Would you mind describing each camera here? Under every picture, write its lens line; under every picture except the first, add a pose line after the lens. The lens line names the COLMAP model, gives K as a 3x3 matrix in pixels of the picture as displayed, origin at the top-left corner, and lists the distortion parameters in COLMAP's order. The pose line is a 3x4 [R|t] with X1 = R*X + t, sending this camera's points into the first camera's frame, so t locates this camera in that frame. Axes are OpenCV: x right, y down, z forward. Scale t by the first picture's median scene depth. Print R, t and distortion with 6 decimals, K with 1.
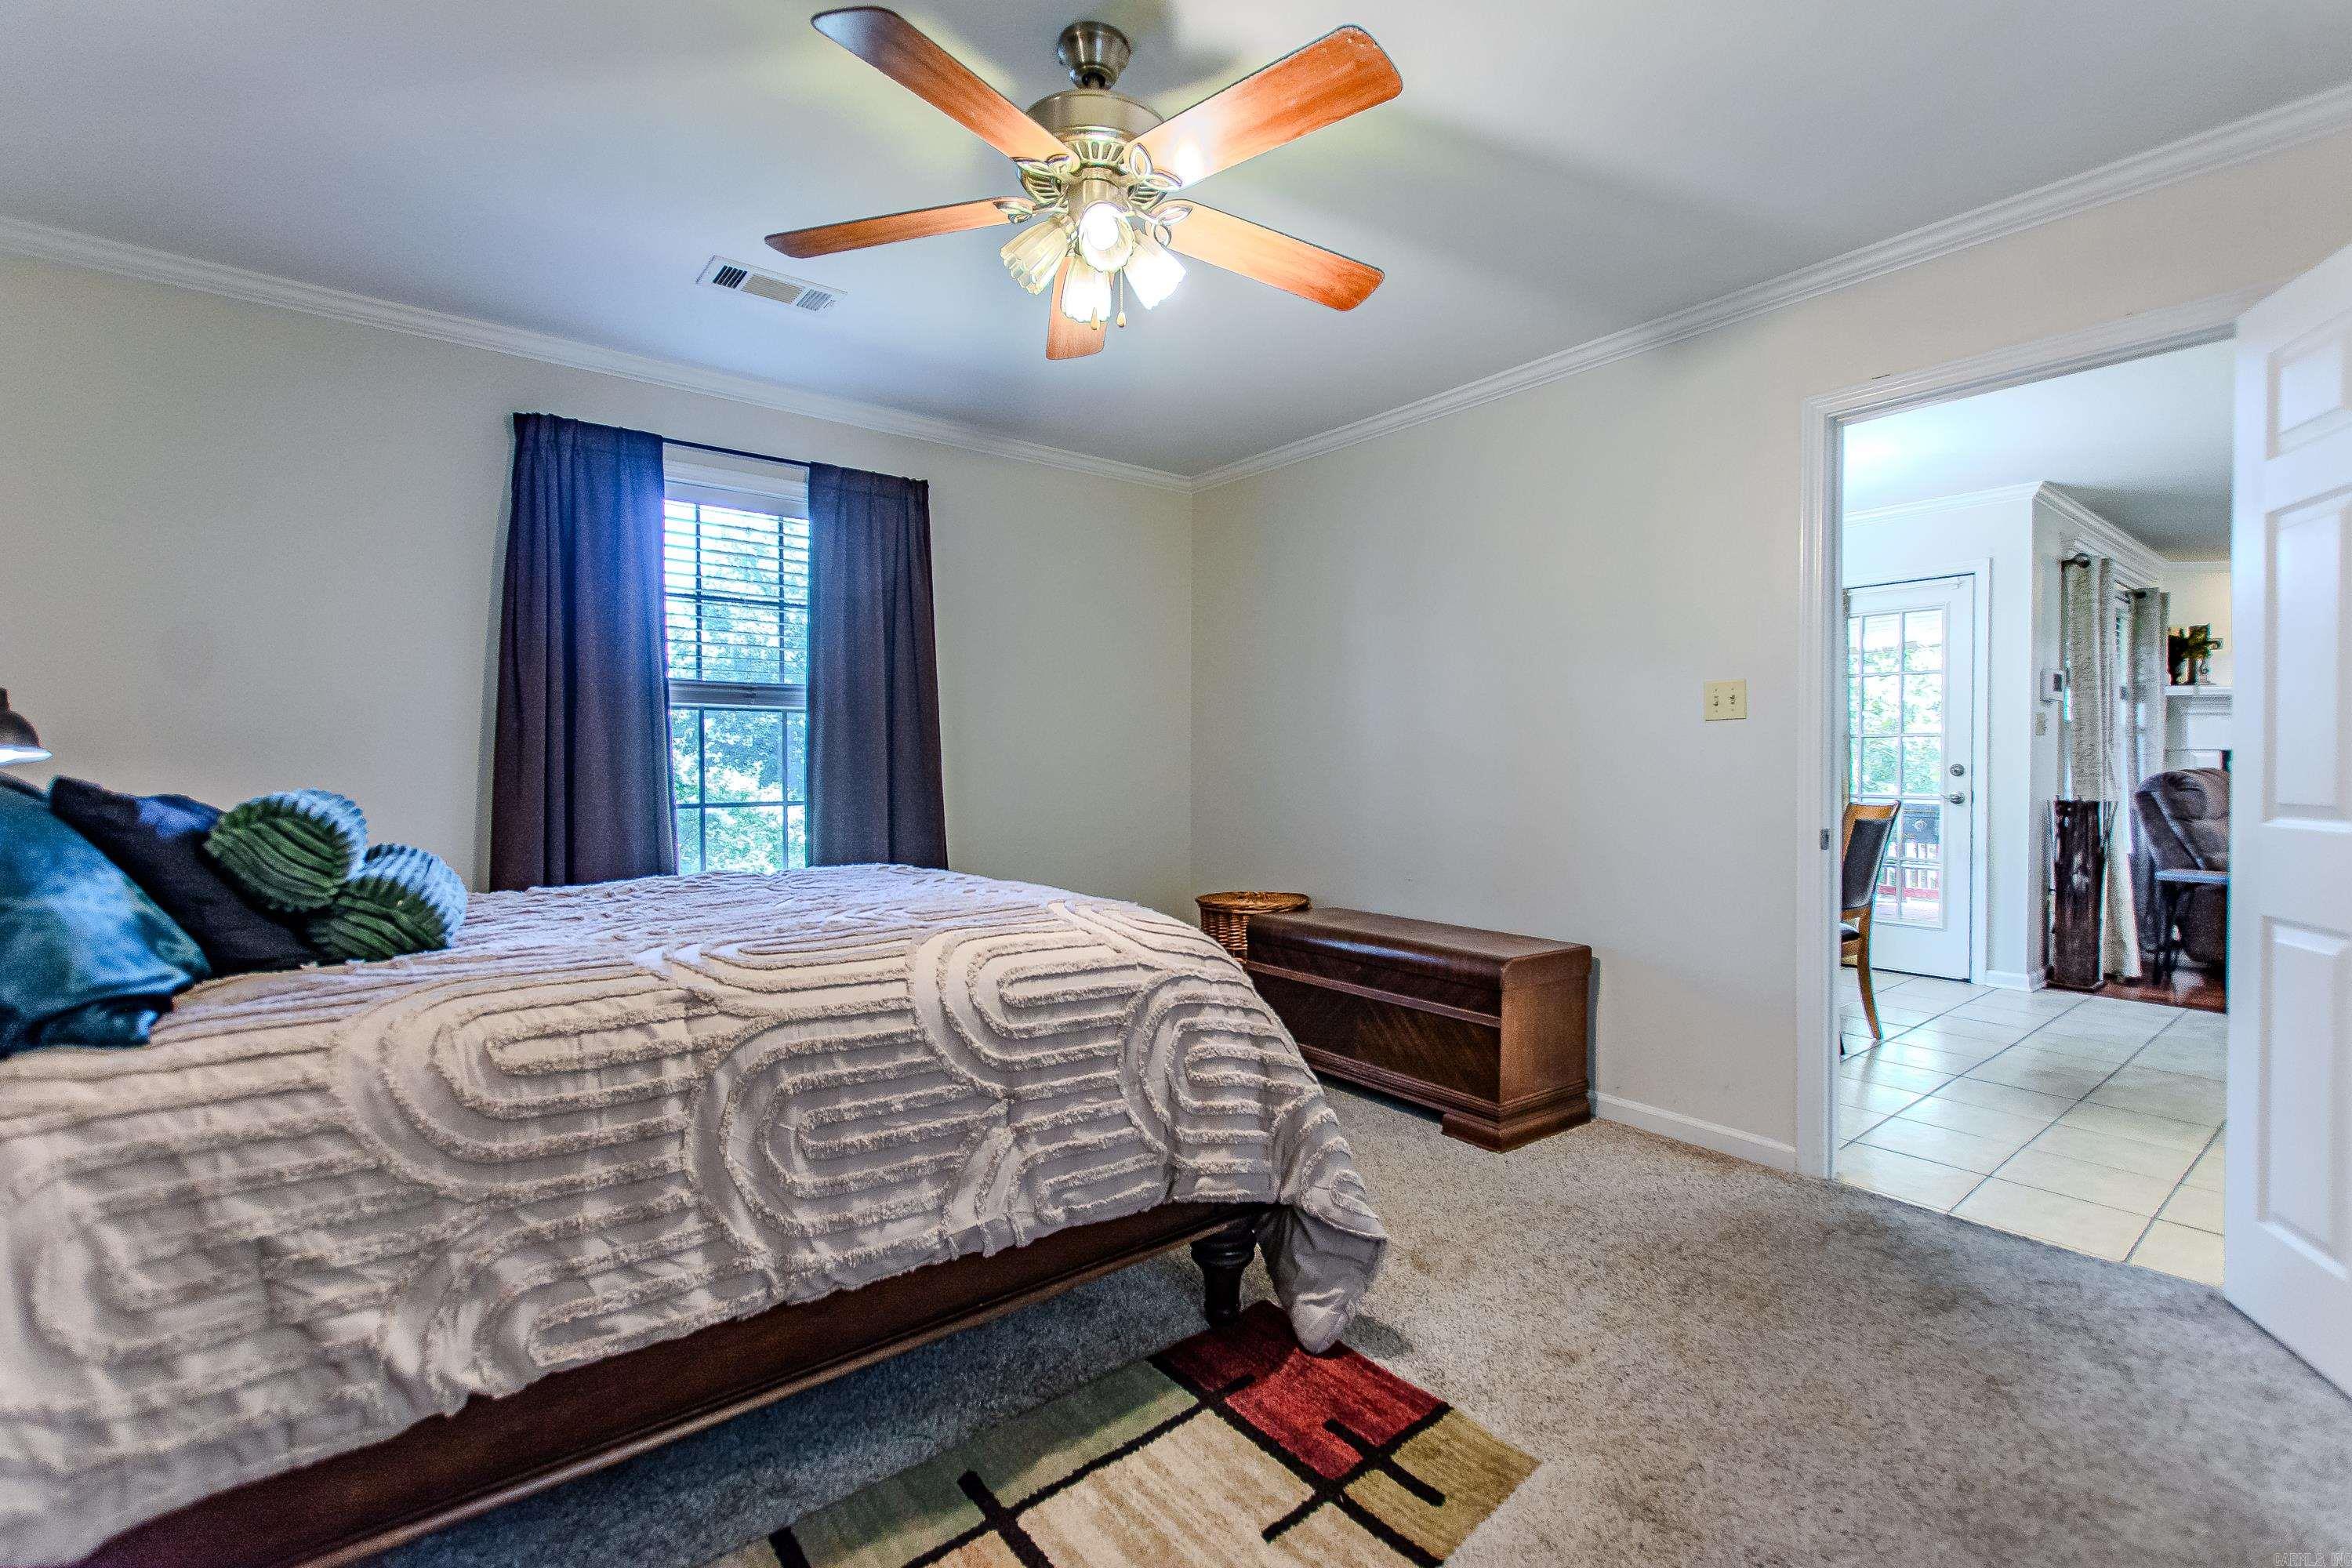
lens RADIAL K [[1047.1, 0, 1193.0], [0, 1047.1, 777.3], [0, 0, 1]] dist [0.009996, -0.005216]
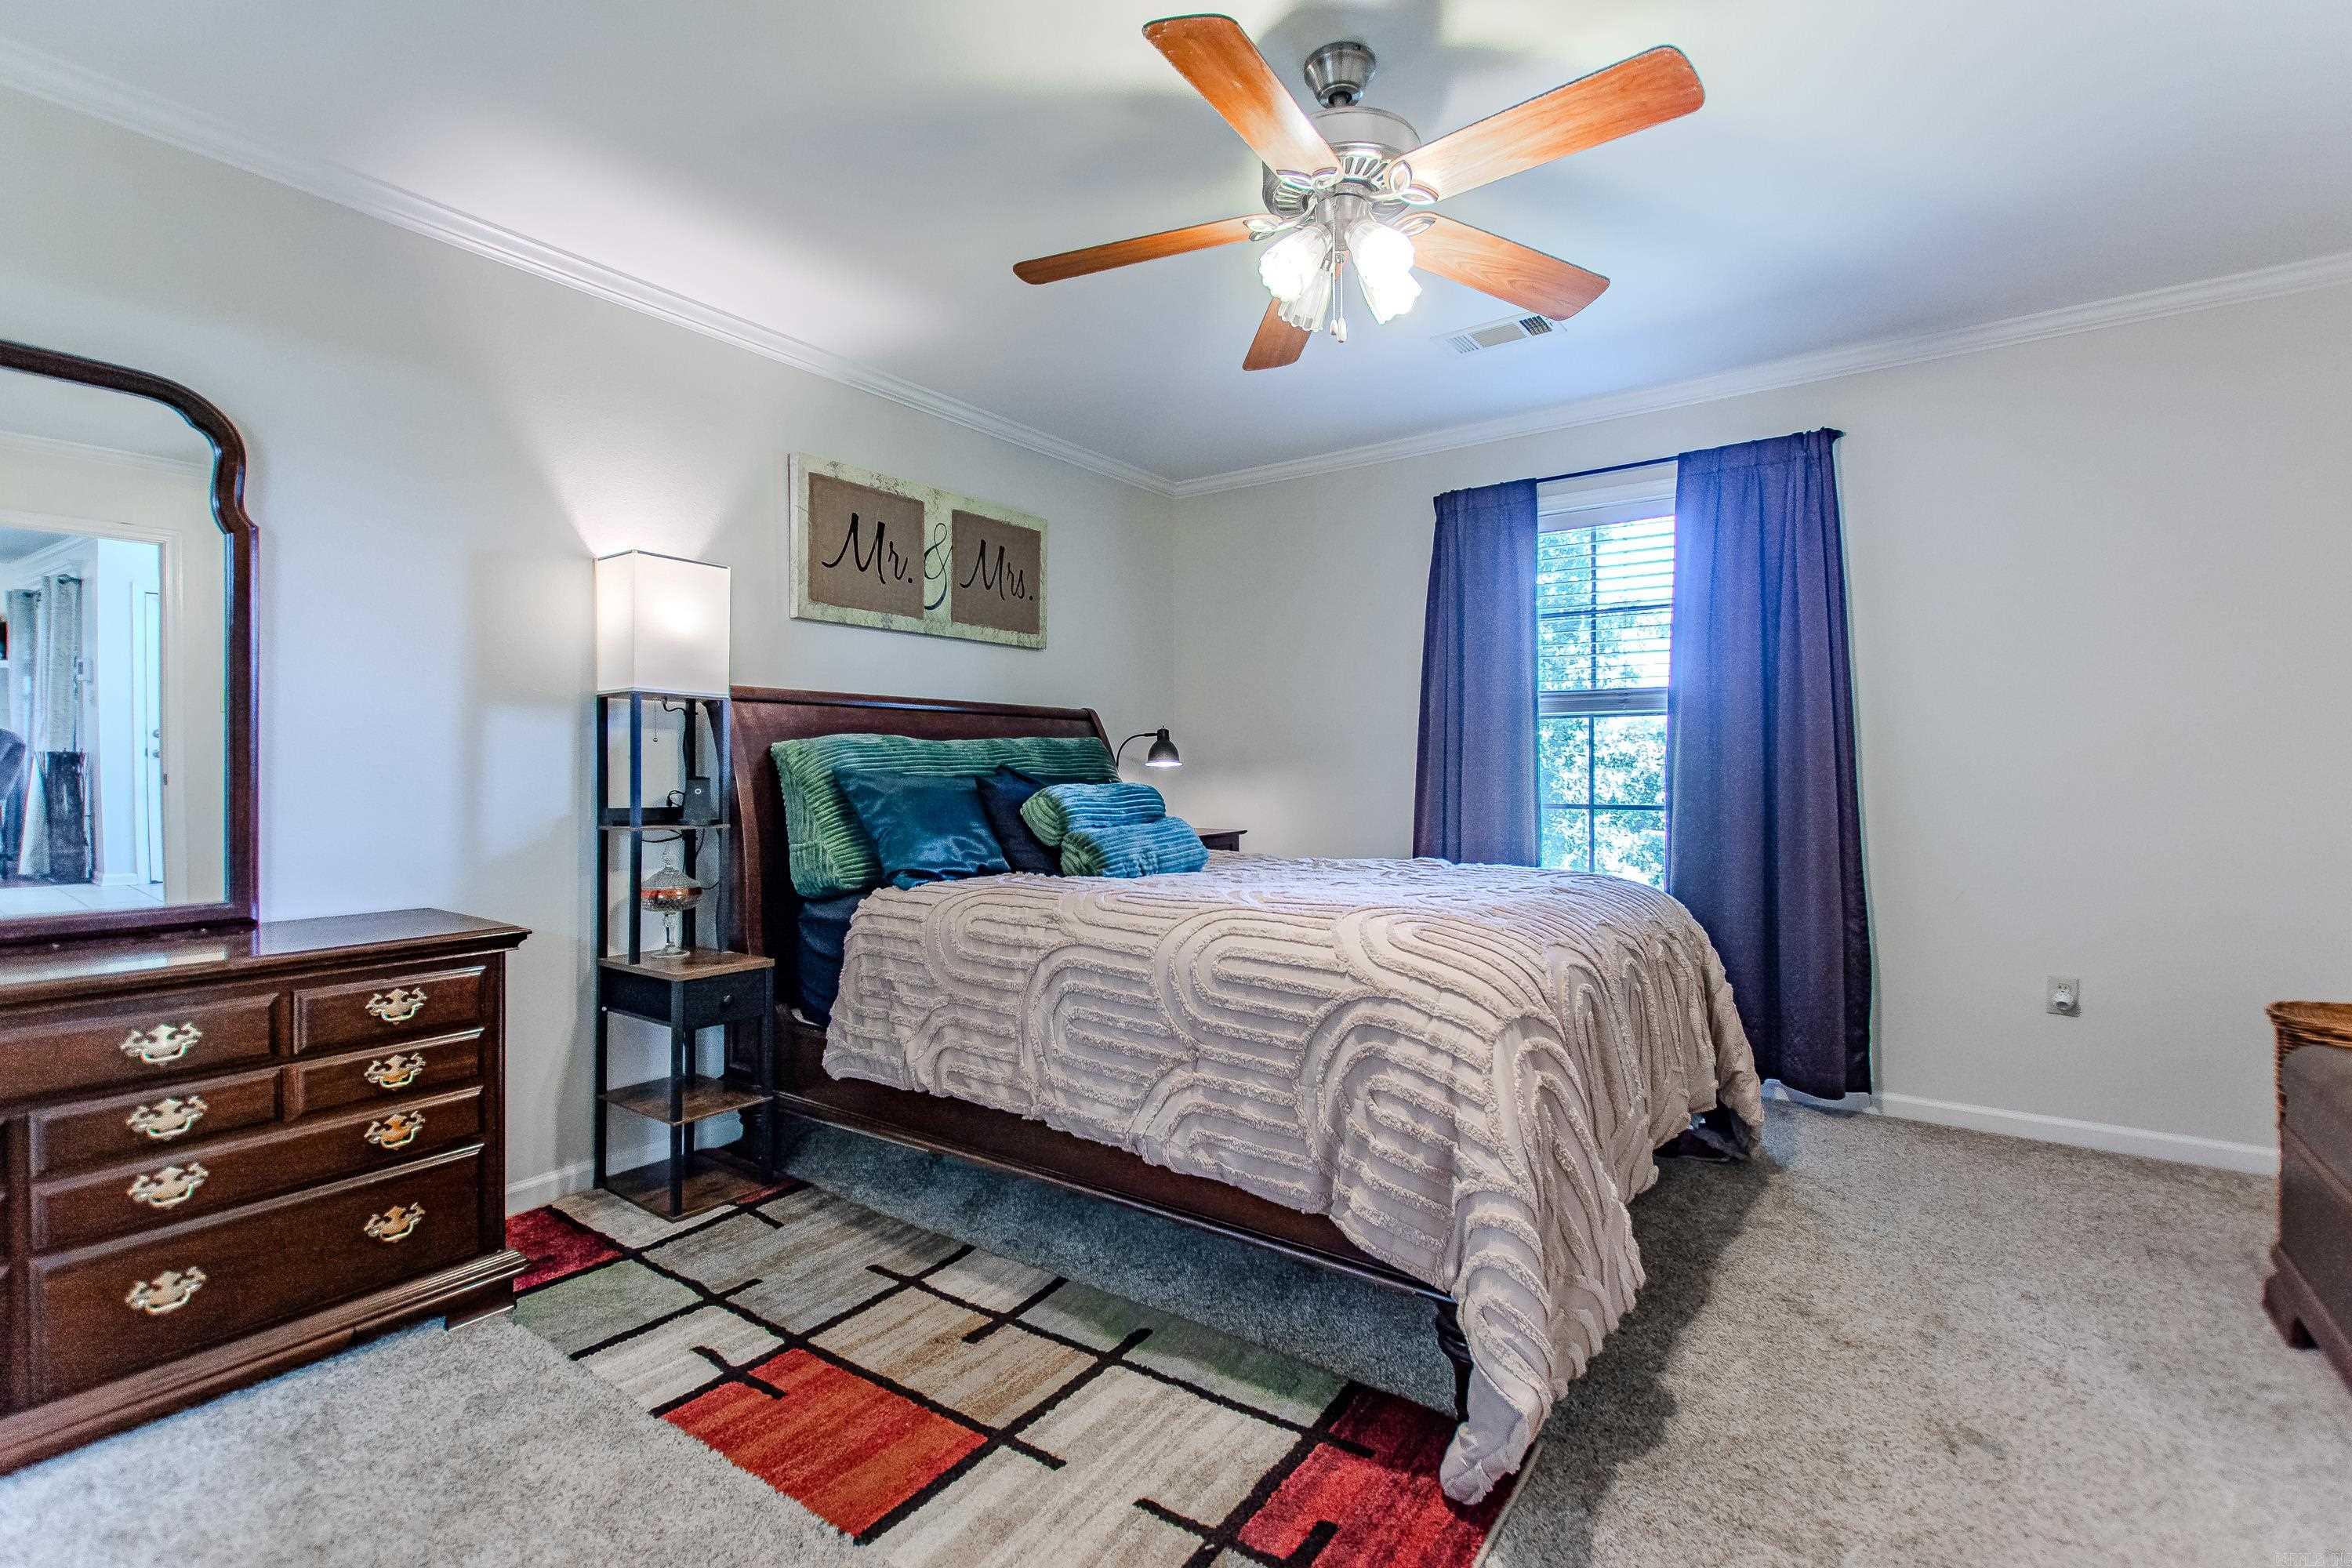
lens RADIAL K [[1047.1, 0, 1186.8], [0, 1047.1, 773.9], [0, 0, 1]] dist [0.009996, -0.005216]
pose [[0.271190, 0.004243, -0.962516, 0.933262], [-0.008179, 0.999964, 0.002104, -0.009897], [0.962491, 0.007302, 0.271215, 0.642789]]
